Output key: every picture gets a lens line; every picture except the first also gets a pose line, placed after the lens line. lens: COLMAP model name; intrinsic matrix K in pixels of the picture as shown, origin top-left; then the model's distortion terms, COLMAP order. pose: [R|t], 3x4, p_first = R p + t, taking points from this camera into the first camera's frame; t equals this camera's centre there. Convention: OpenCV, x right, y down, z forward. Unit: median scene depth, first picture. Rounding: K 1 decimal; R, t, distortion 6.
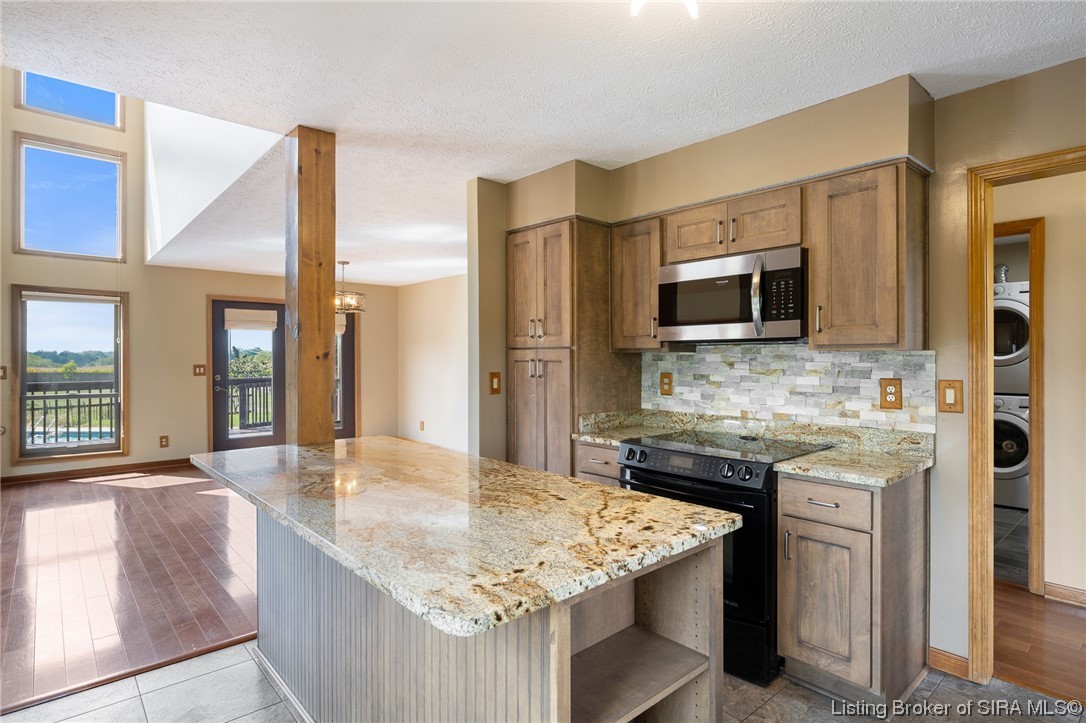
lens RADIAL K [[564.1, 0, 543.4], [0, 564.1, 359.2], [0, 0, 1]] dist [-0.005428, 0.000285]
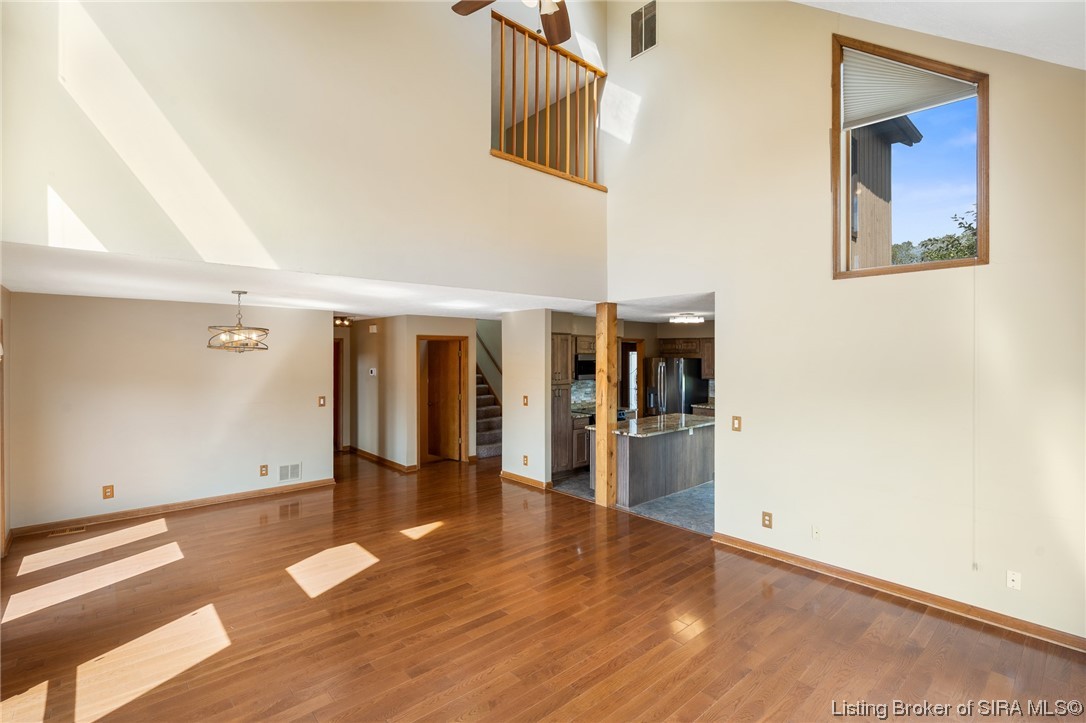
lens RADIAL K [[502.3, 0, 557.0], [0, 502.3, 354.6], [0, 0, 1]] dist [-0.008578, -0.000128]
pose [[-0.010045, -0.001757, 0.999948, -2.660545], [0.001606, 0.999997, 0.001773, -0.188013], [-0.999948, 0.001624, -0.010042, 1.279596]]
